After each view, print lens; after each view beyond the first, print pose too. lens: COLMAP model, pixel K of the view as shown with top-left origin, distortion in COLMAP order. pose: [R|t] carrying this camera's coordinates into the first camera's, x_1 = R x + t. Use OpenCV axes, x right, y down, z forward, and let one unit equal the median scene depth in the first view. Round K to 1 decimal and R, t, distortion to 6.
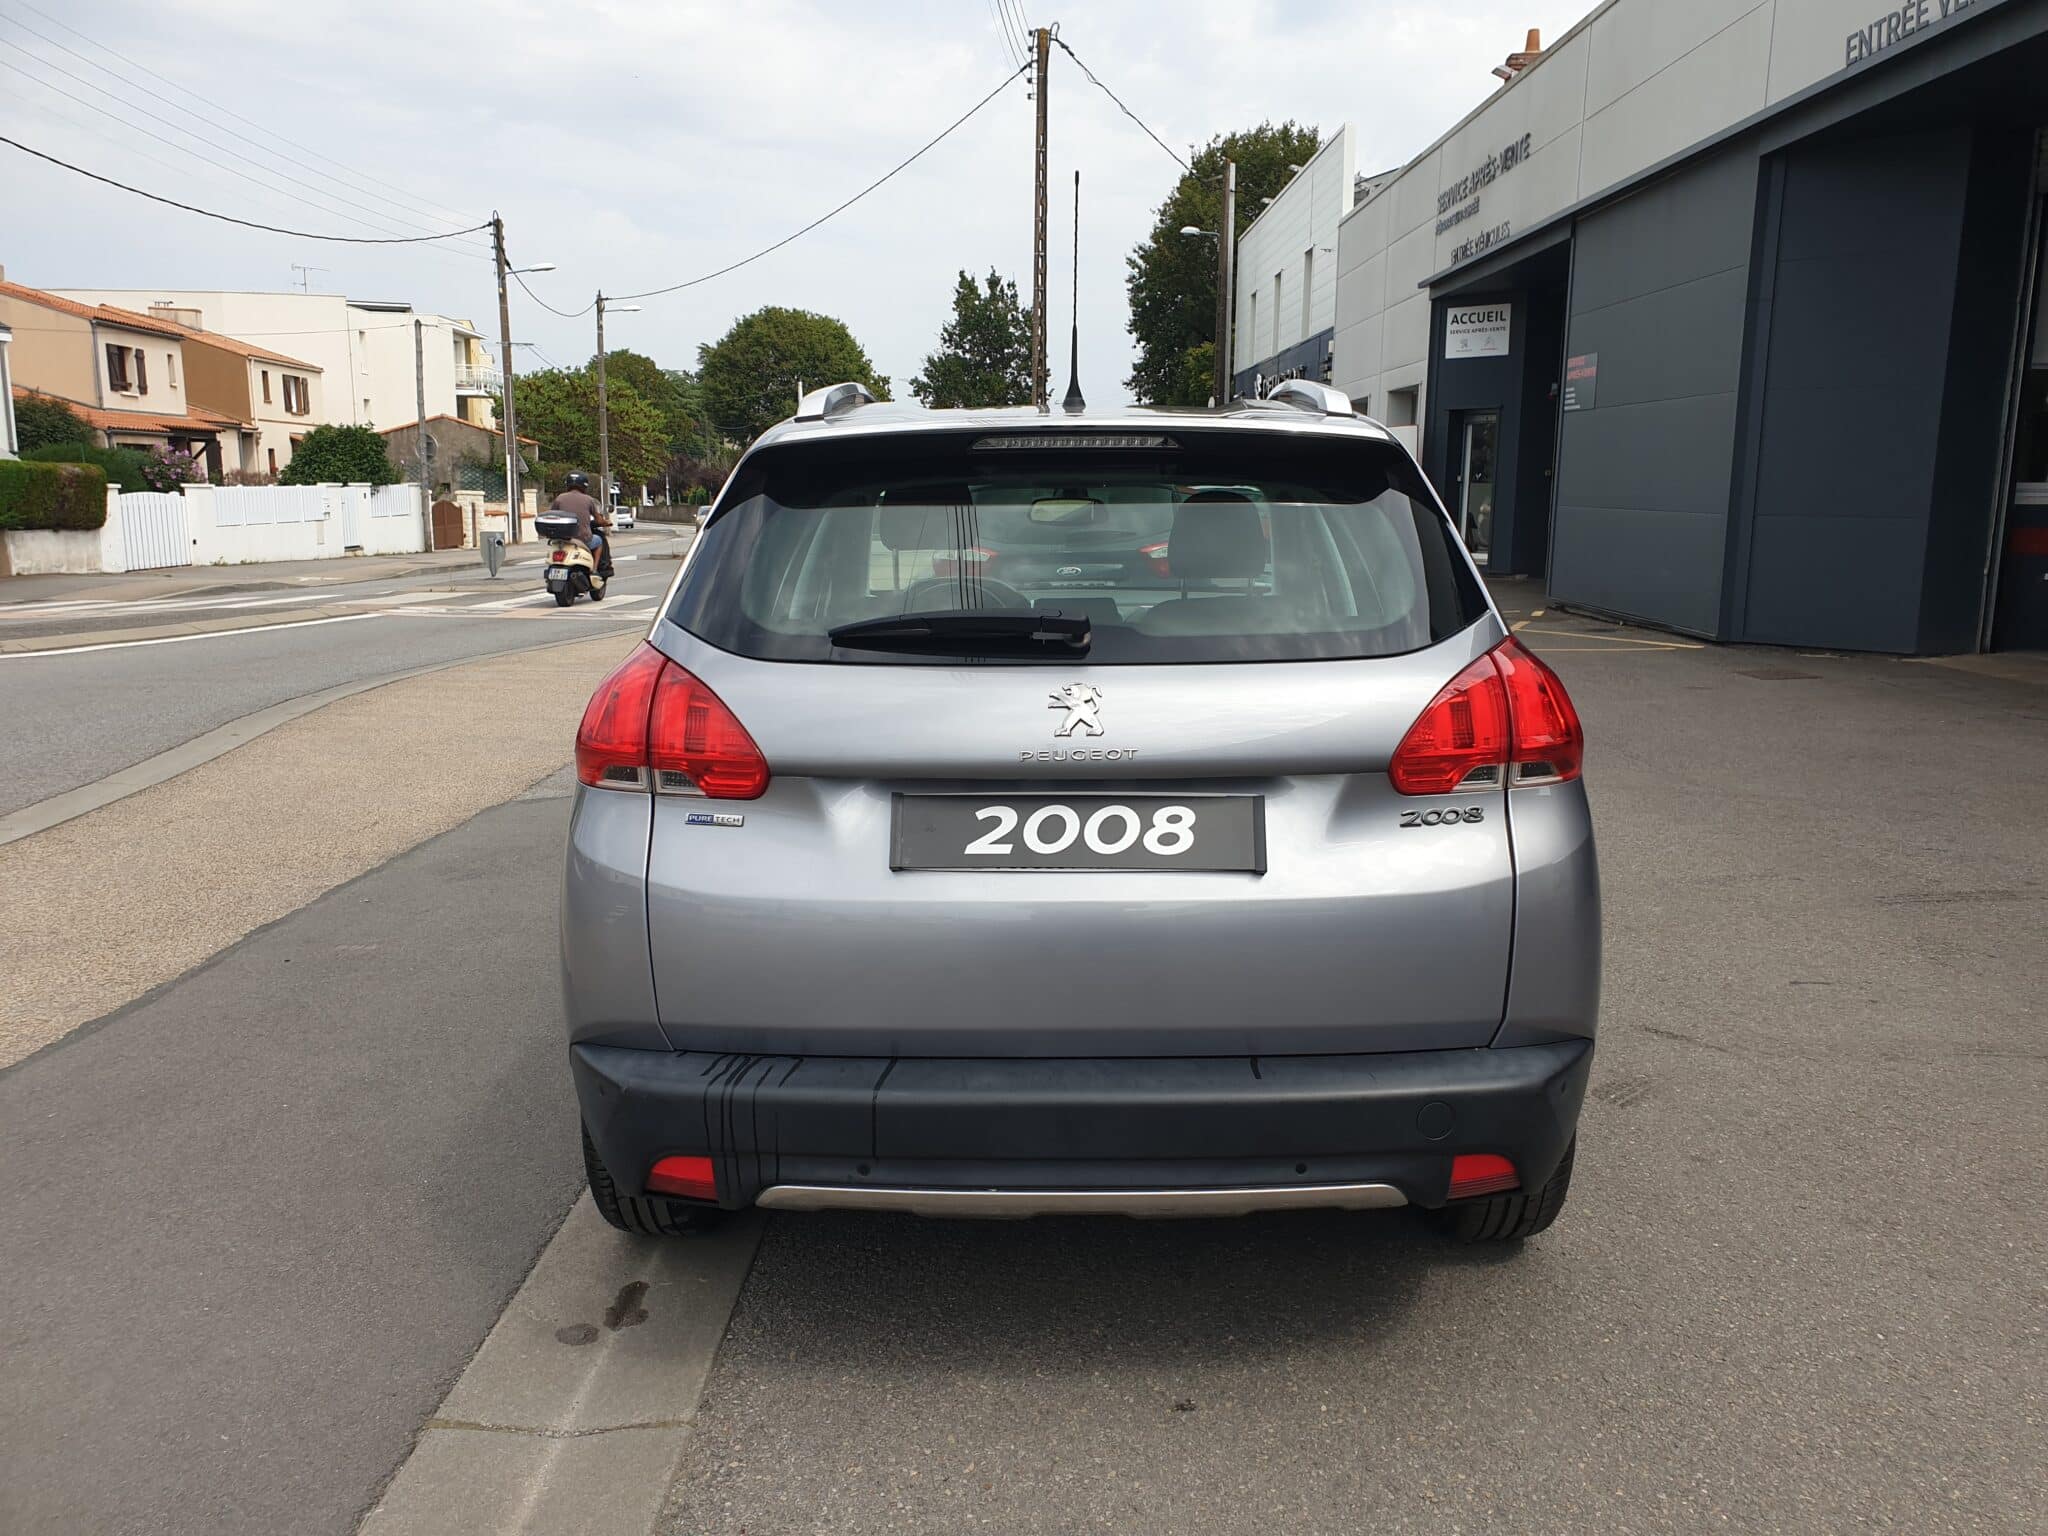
lens RADIAL K [[1603.3, 0, 1024.0], [0, 1603.3, 768.0], [0, 0, 1]] dist [0.004220, 0.041956]
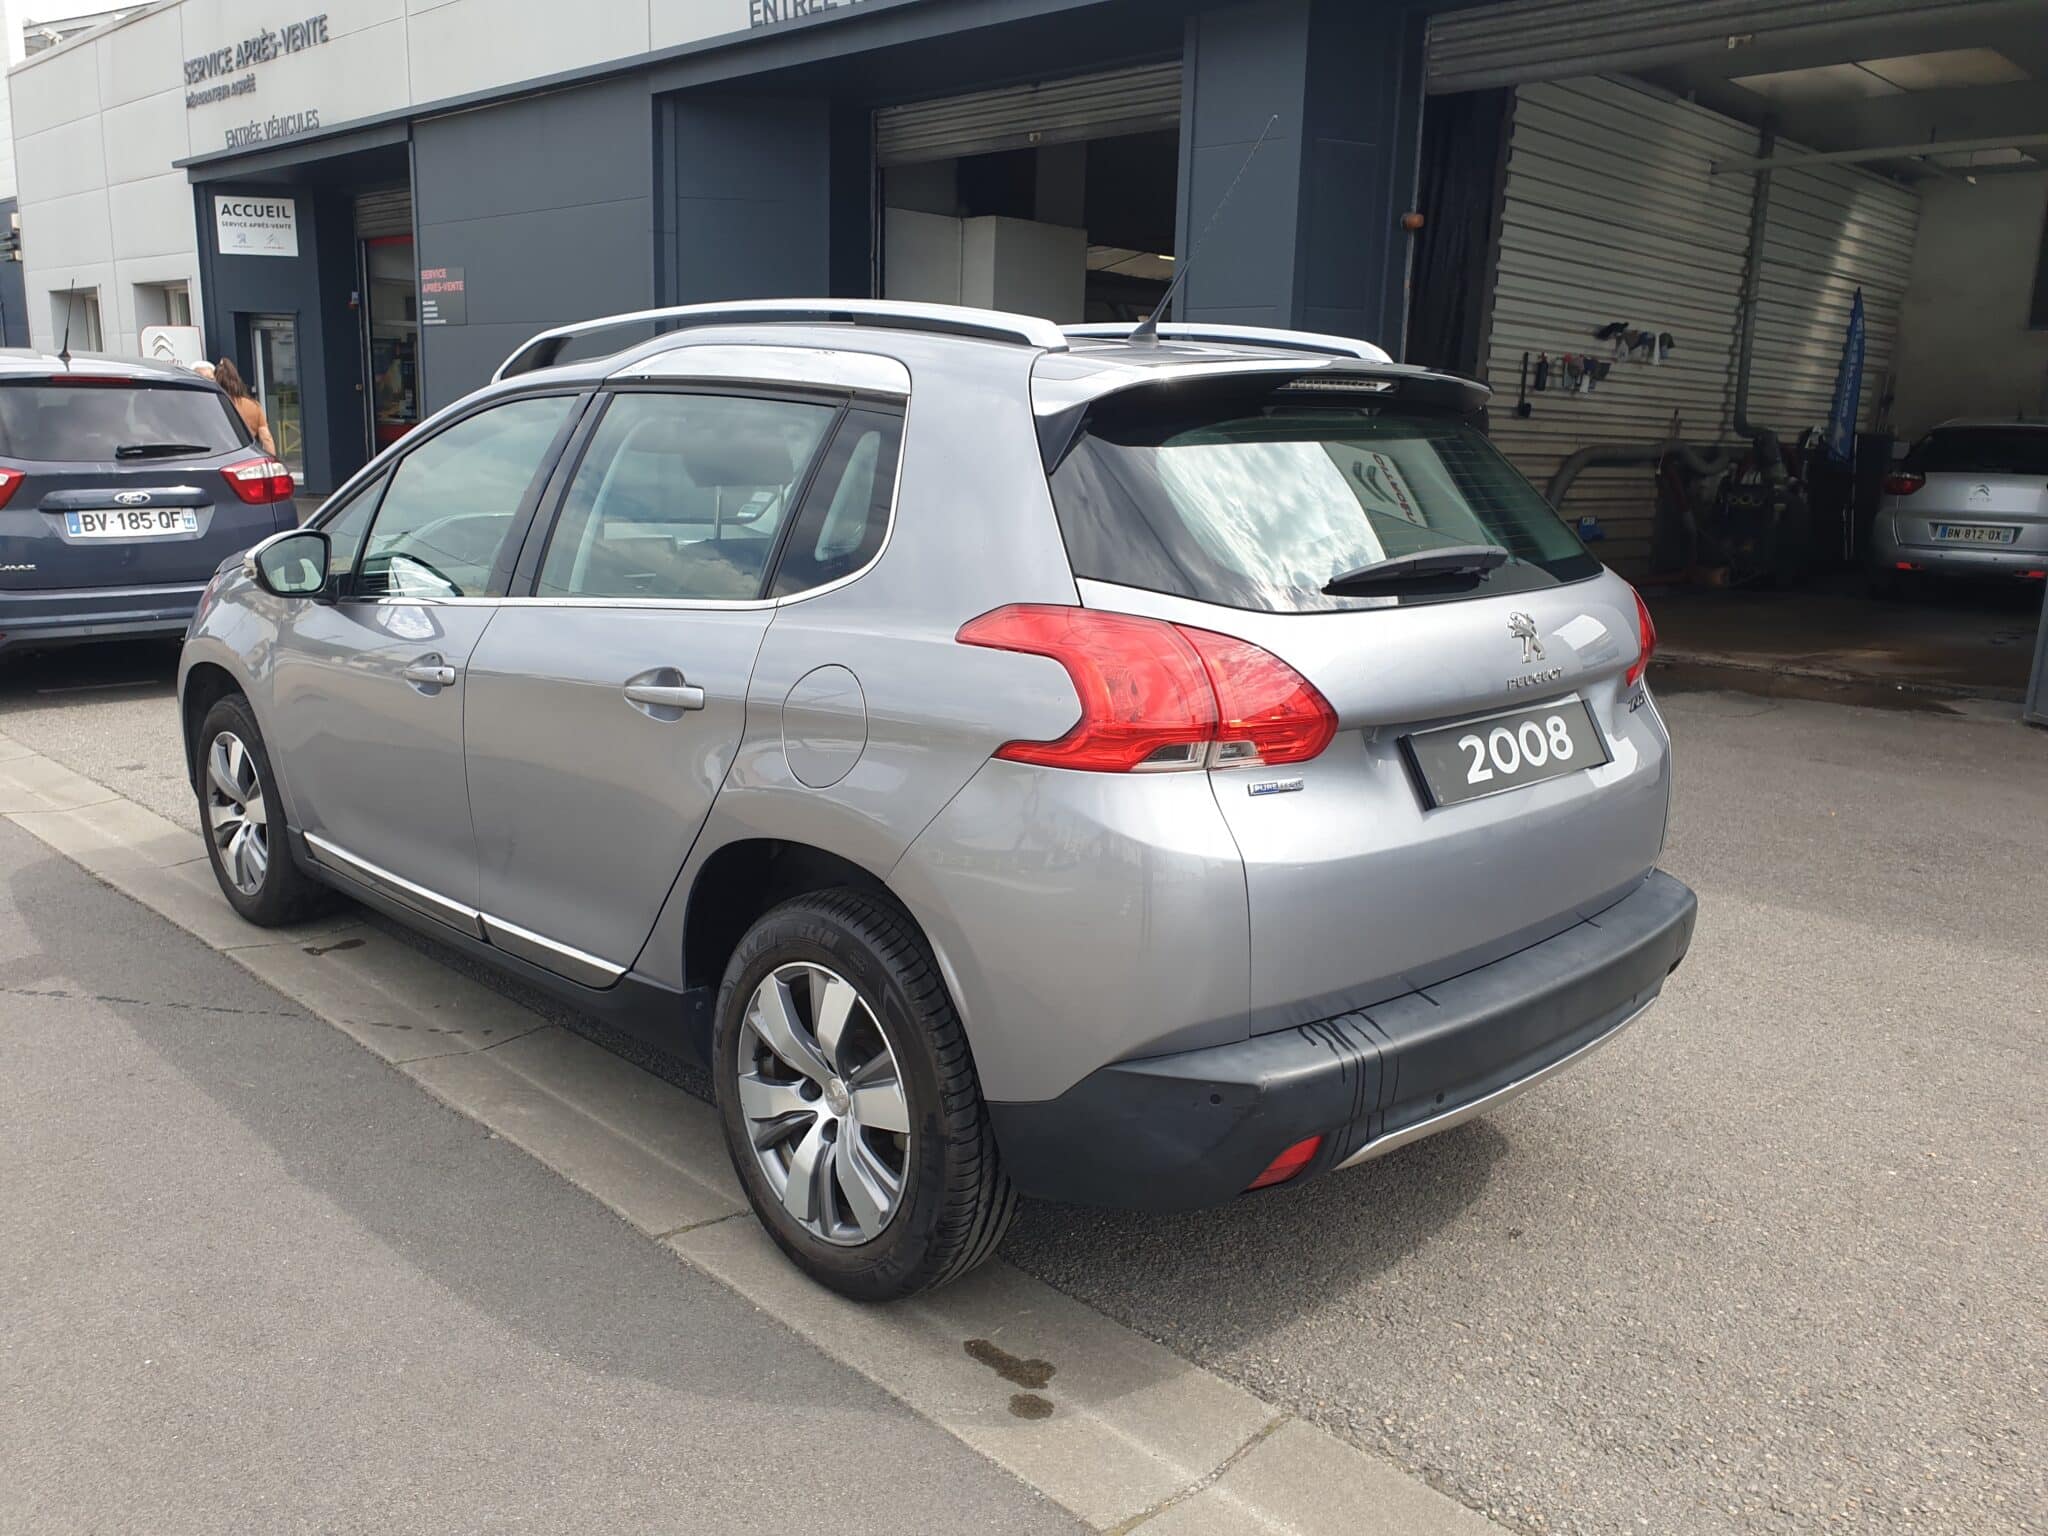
lens RADIAL K [[1620.3, 0, 1024.0], [0, 1620.3, 768.0], [0, 0, 1]] dist [0.001232, 0.062152]
pose [[0.713782, -0.134044, 0.687421, -0.138602], [0.100511, 0.990959, 0.088867, -0.011476], [-0.693118, 0.005662, 0.720802, 0.060494]]
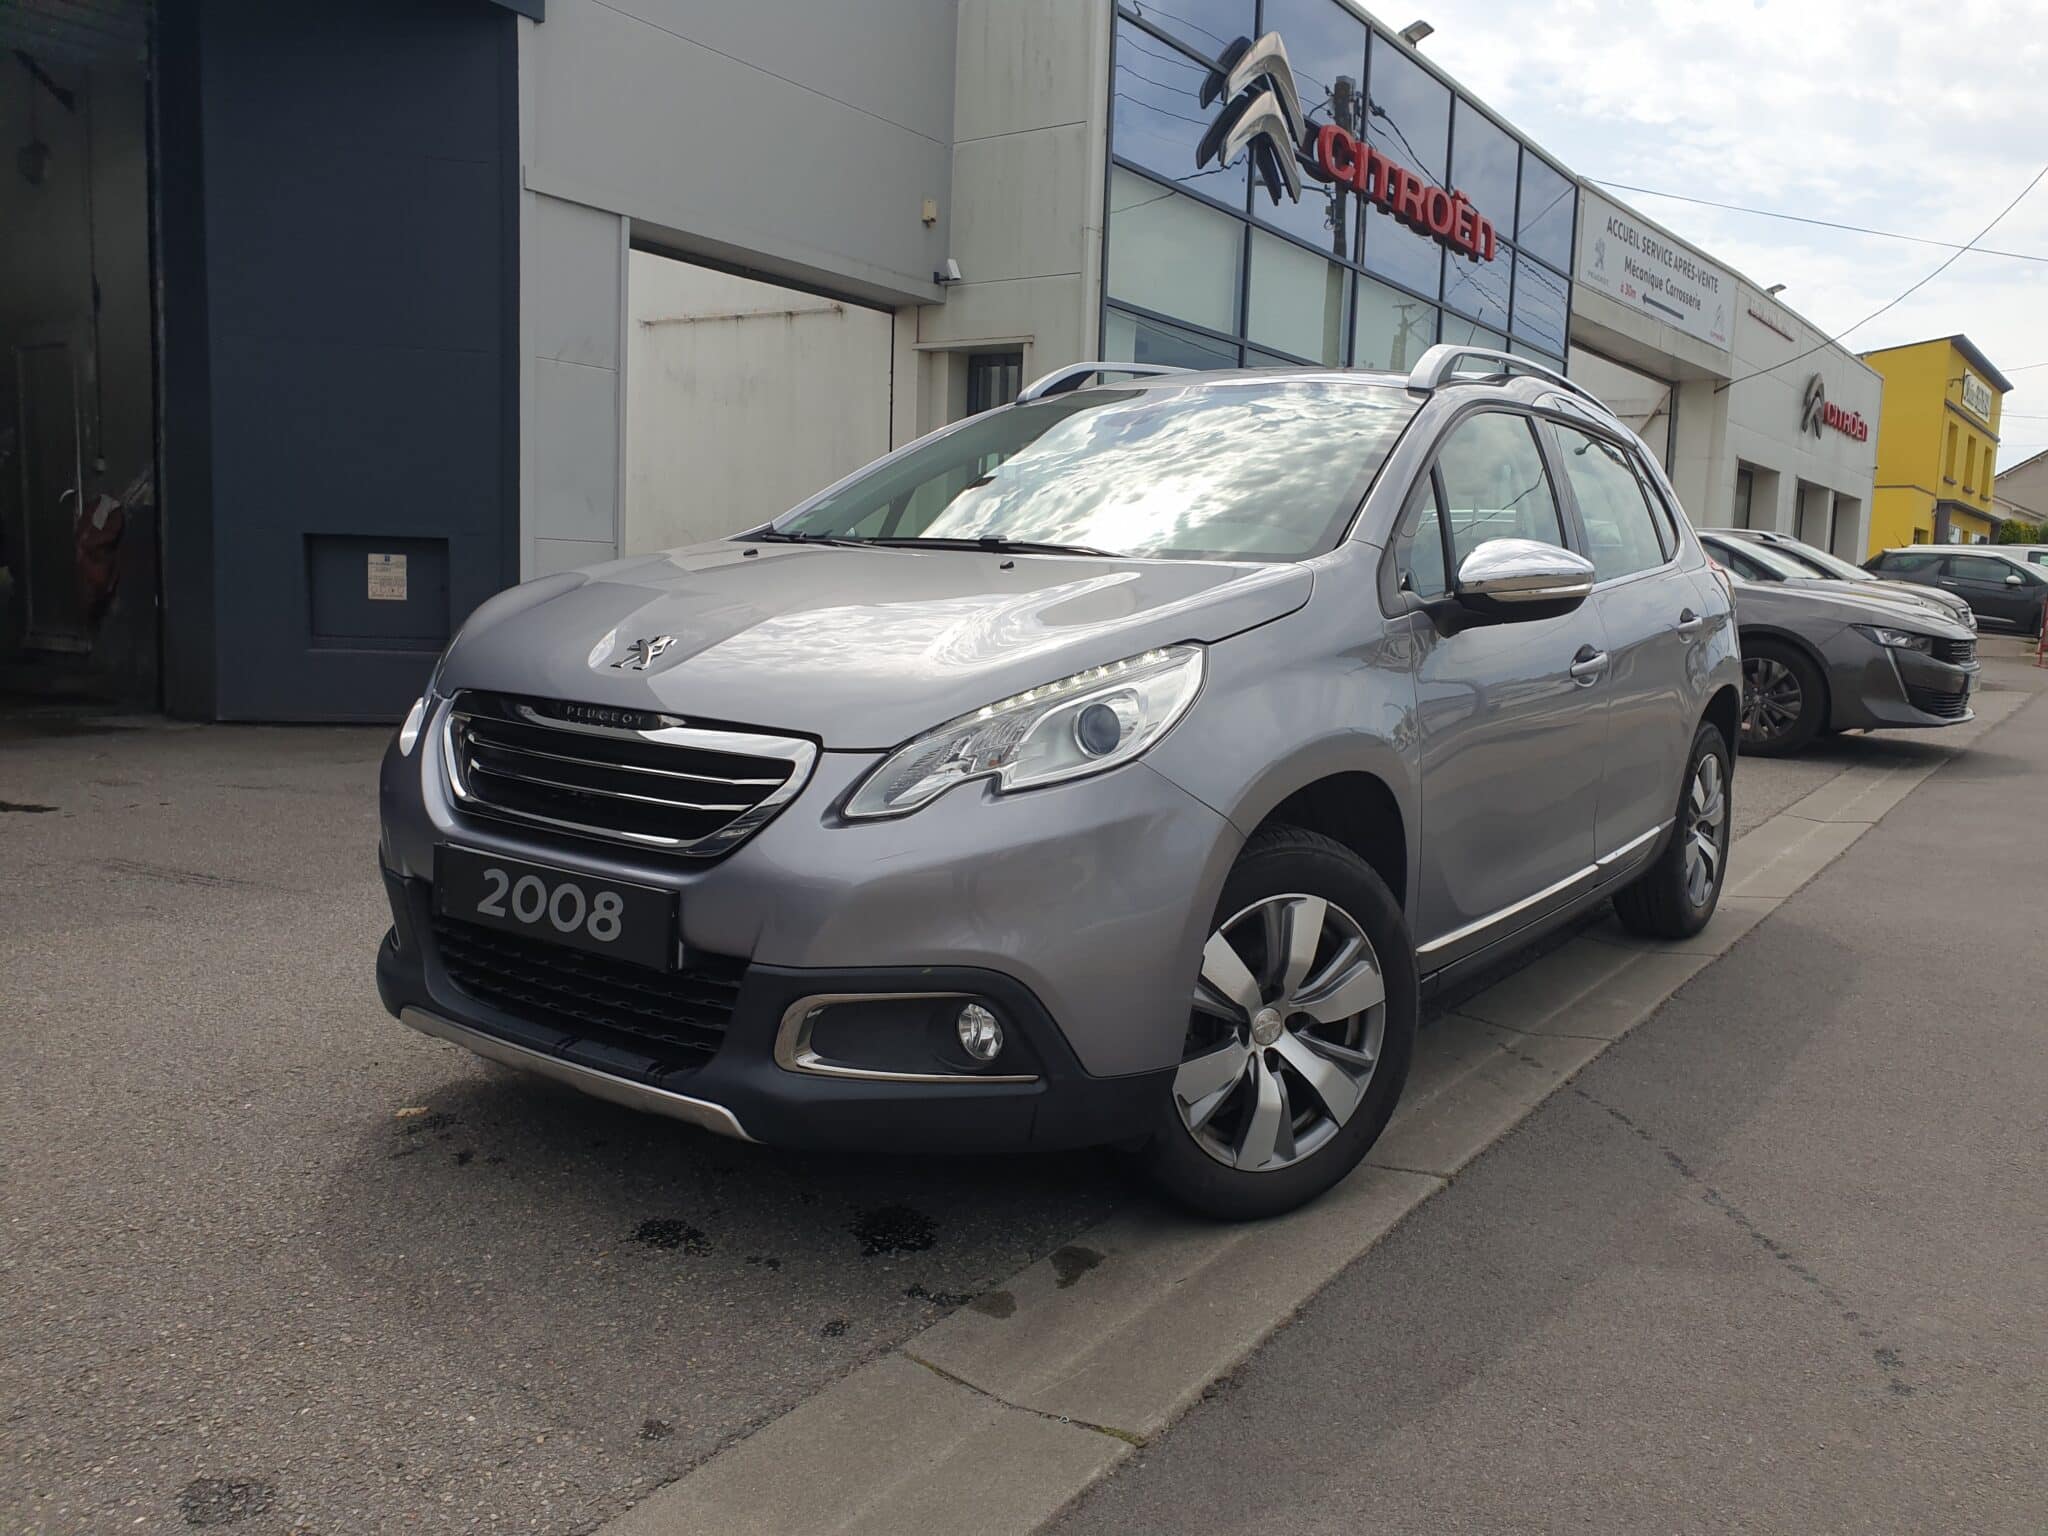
lens RADIAL K [[1600.1, 0, 1018.4], [0, 1600.1, 749.1], [0, 0, 1]] dist [0.025553, 0.001052]
pose [[-0.818158, -0.093599, 0.567325, -0.110602], [0.062734, 0.966242, 0.249883, -0.061727], [-0.571562, 0.240034, -0.784666, 0.486296]]
